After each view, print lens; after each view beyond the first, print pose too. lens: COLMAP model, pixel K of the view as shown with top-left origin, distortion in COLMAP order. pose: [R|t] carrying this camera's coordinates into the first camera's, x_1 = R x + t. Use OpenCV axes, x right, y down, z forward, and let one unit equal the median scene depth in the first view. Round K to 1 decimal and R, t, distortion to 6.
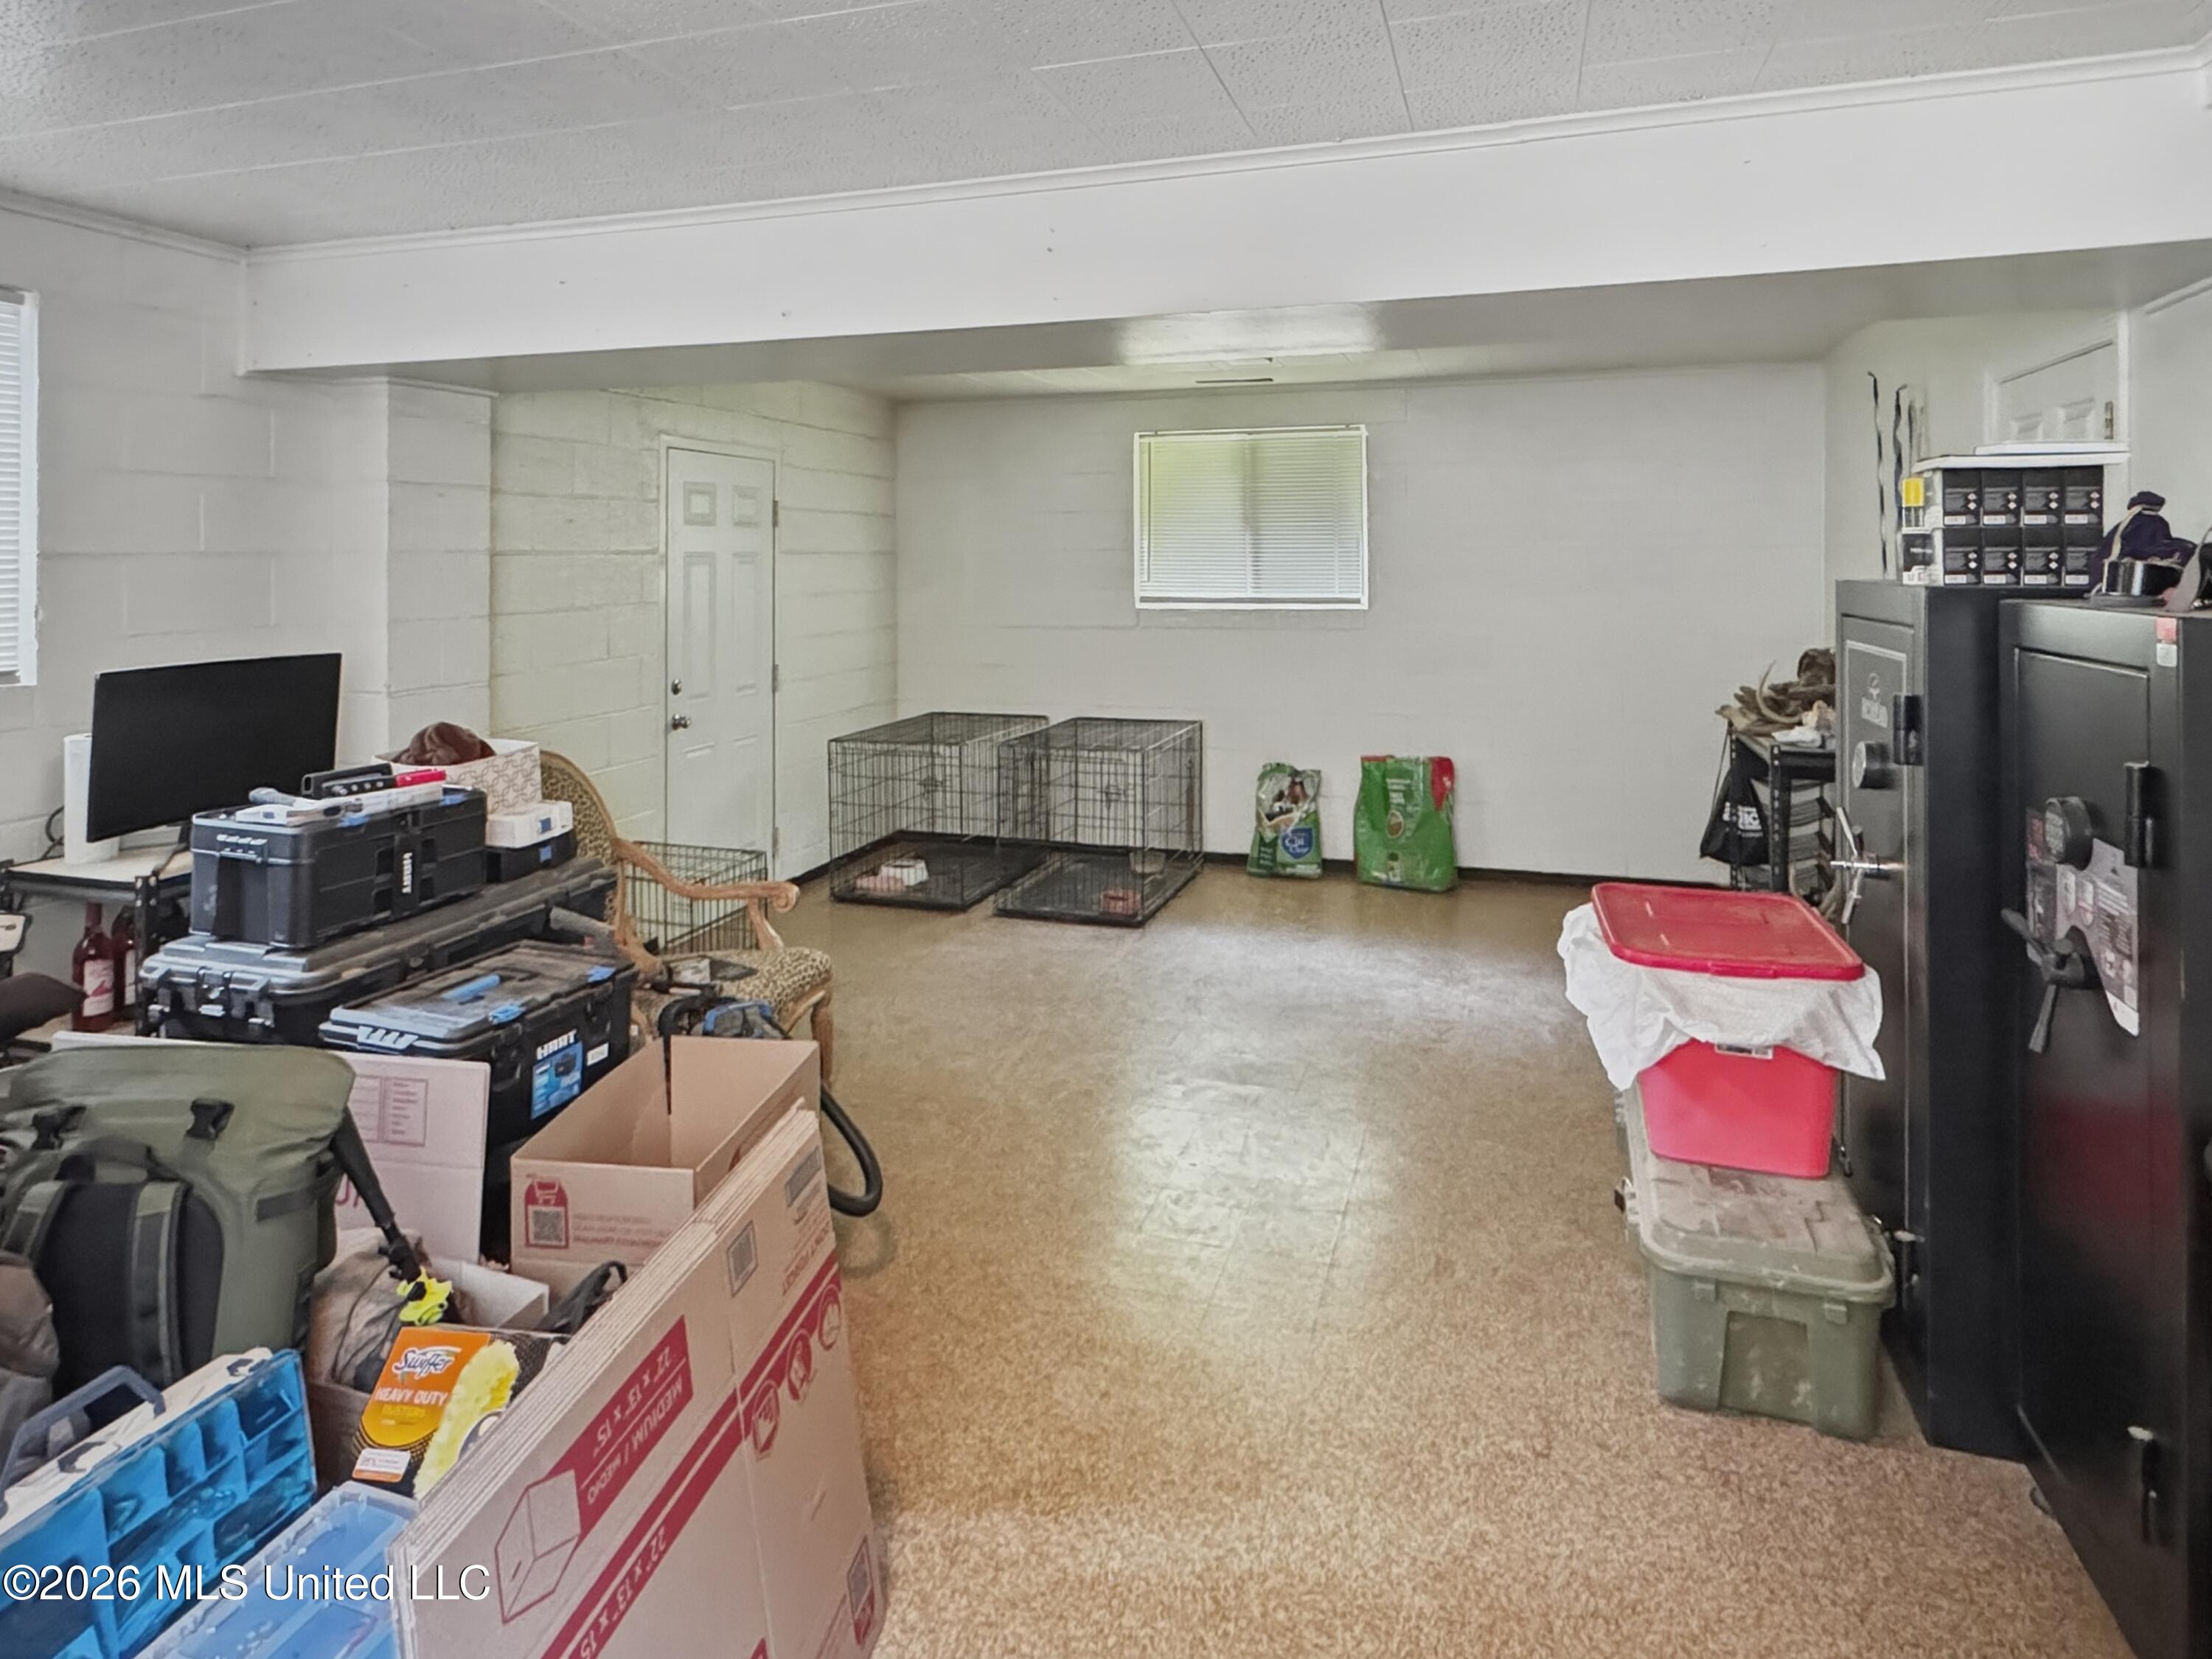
lens RADIAL K [[1251.1, 0, 1105.5], [0, 1251.1, 733.6], [0, 0, 1]] dist [-0.001506, -0.000479]
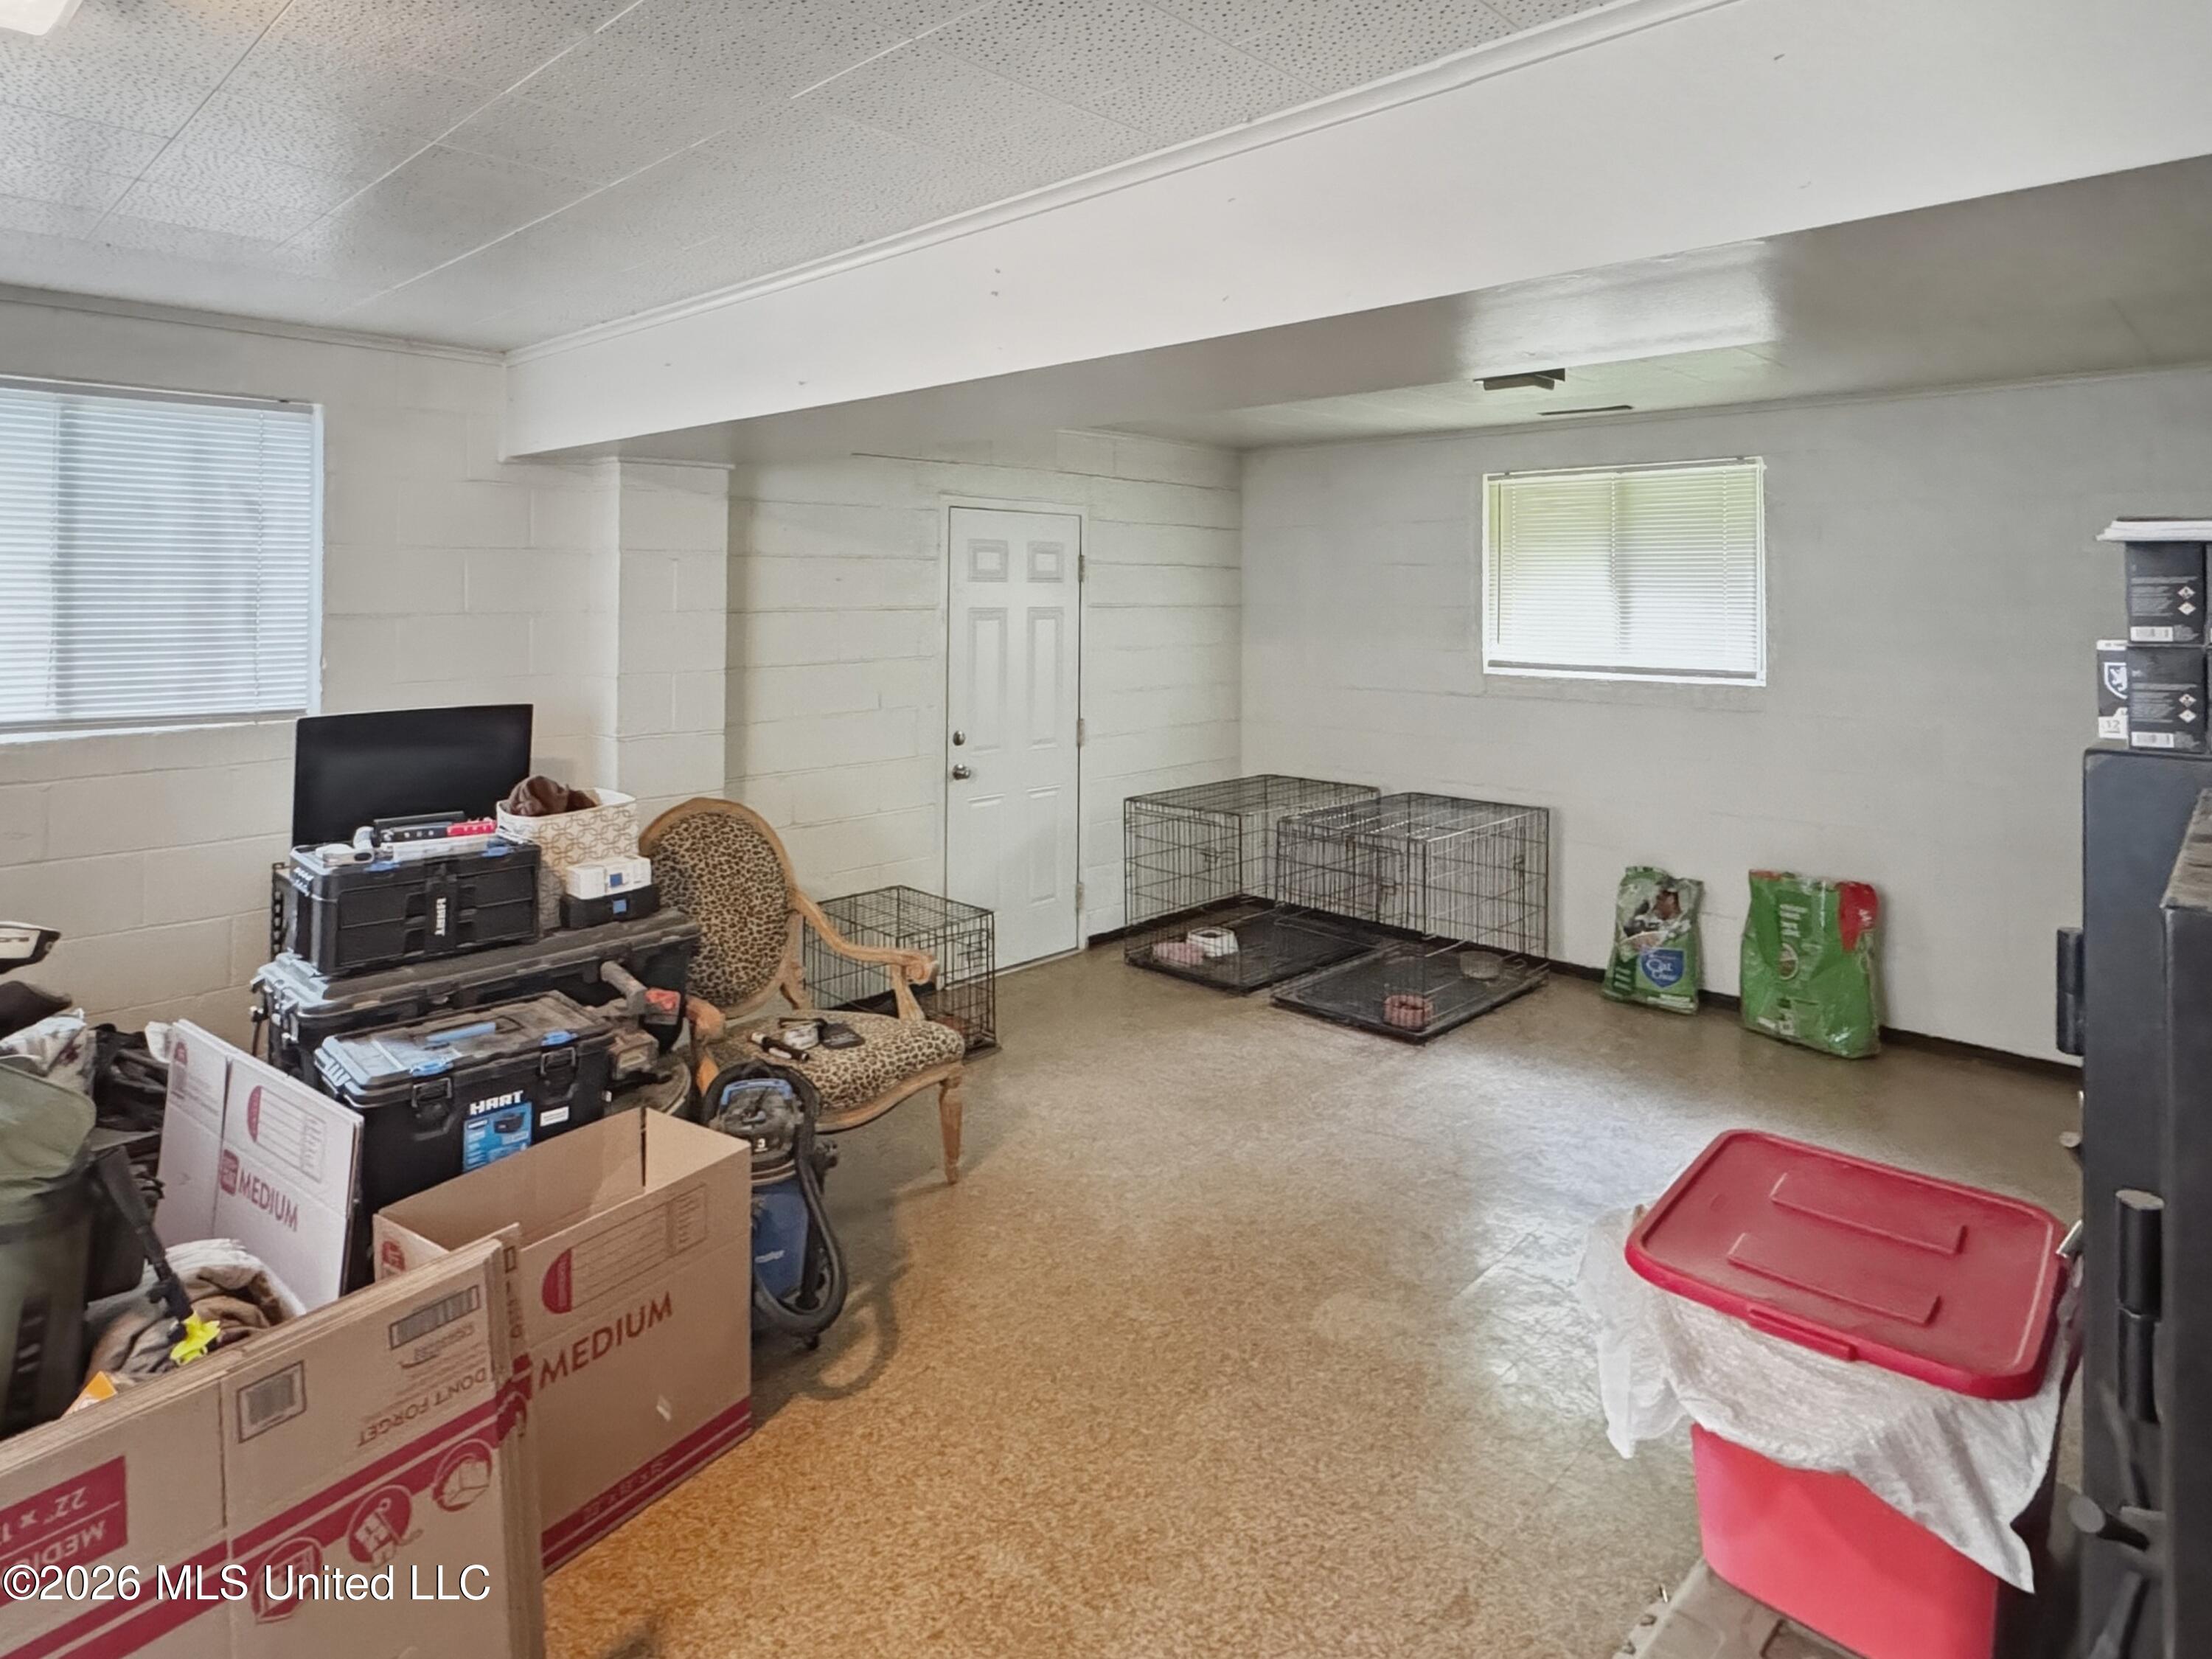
lens RADIAL K [[1251.1, 0, 1105.5], [0, 1251.1, 733.6], [0, 0, 1]] dist [-0.001506, -0.000479]
pose [[0.901166, 0.056577, -0.429766, 0.205134], [-0.068836, 0.997543, -0.013018, -0.035739], [0.427973, 0.041314, 0.902847, 0.124800]]
